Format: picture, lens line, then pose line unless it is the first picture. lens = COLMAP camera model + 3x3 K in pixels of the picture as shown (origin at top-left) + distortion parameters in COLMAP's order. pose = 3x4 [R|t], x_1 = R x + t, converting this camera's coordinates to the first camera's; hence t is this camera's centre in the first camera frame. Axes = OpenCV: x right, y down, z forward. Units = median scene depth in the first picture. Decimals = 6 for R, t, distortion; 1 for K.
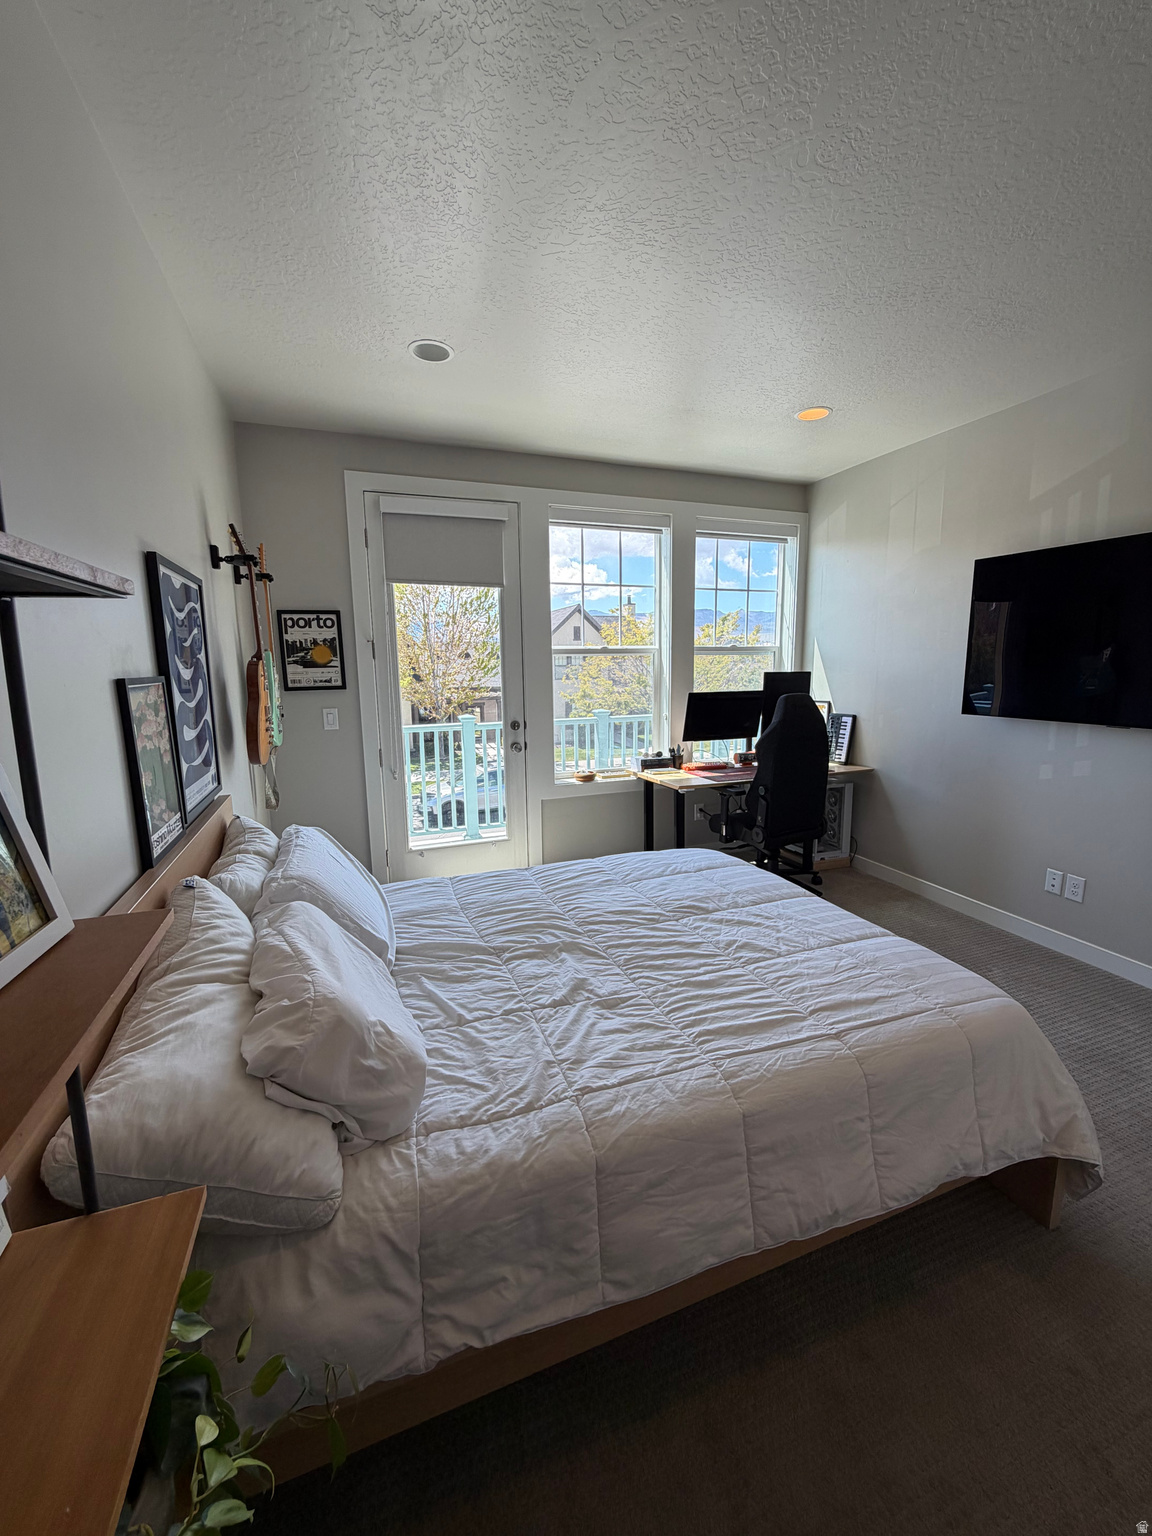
lens RADIAL K [[614.6, 0, 569.8], [0, 614.6, 759.5], [0, 0, 1]] dist [-0.000314, 0.000966]
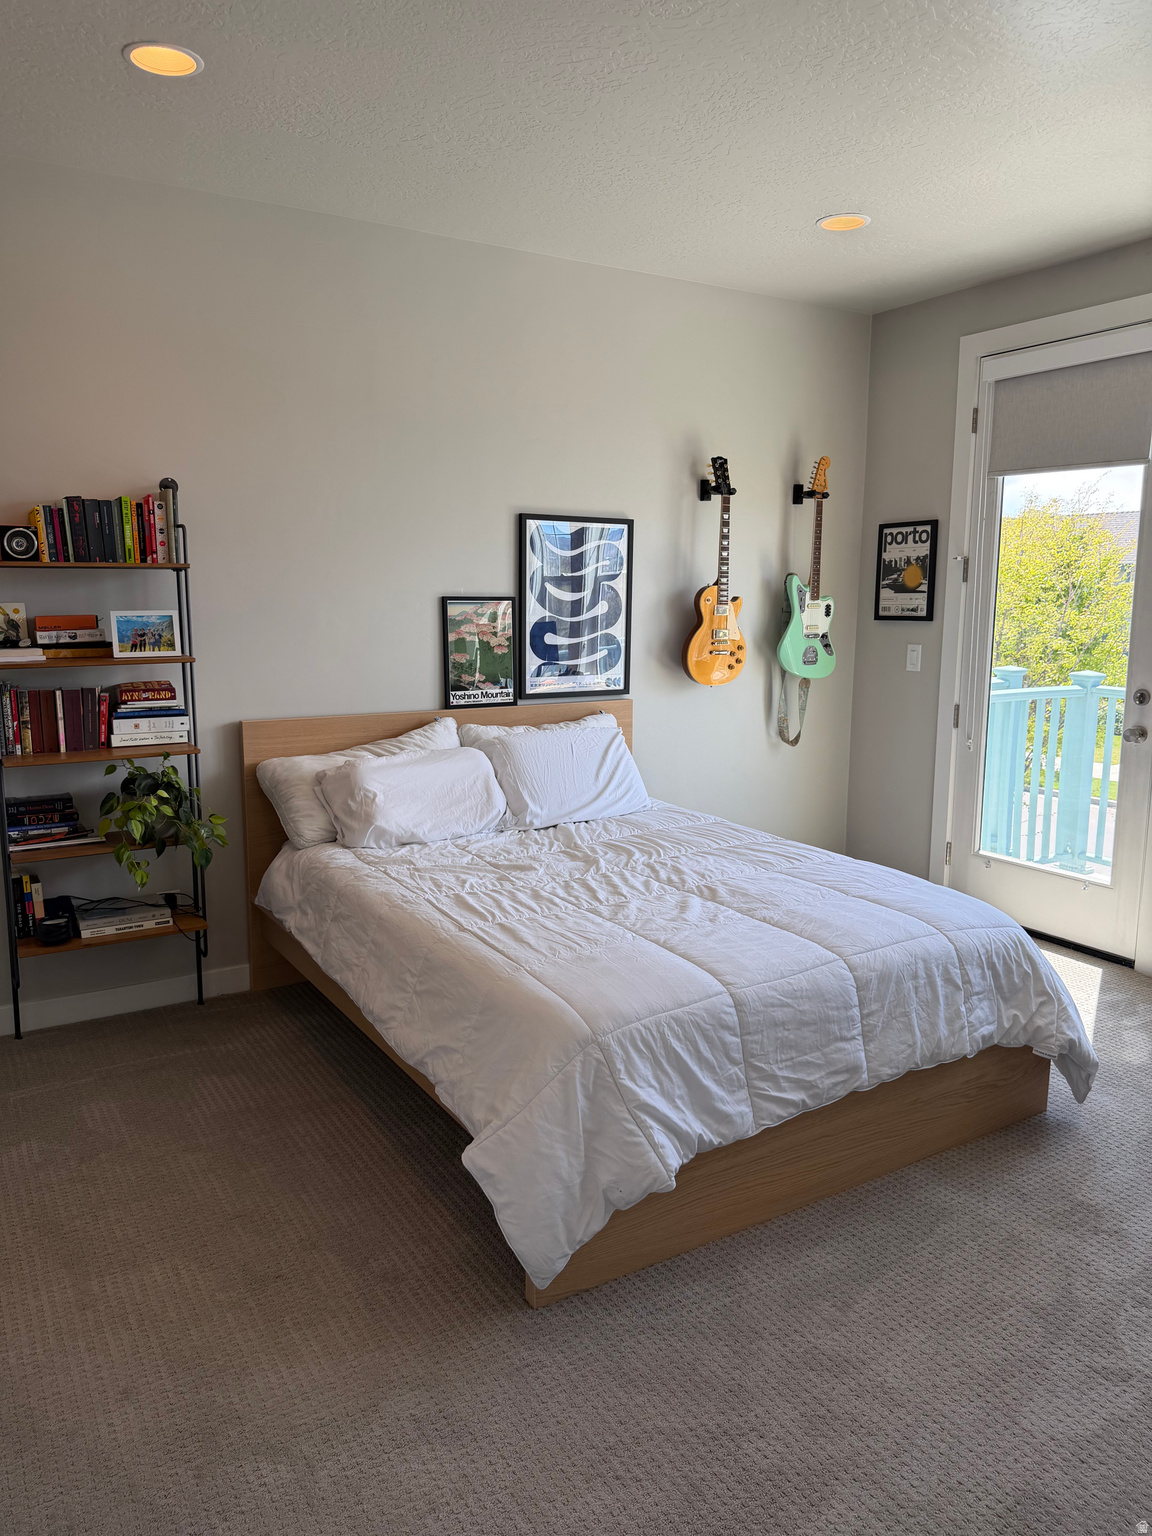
lens RADIAL K [[1078.5, 0, 570.4], [0, 1078.5, 770.1], [0, 0, 1]] dist [0.049320, -0.053211]
pose [[0.184996, 0.176206, -0.966813, 0.953512], [-0.159028, 0.976196, 0.147486, -0.062625], [0.969787, 0.126466, 0.208614, 0.306672]]
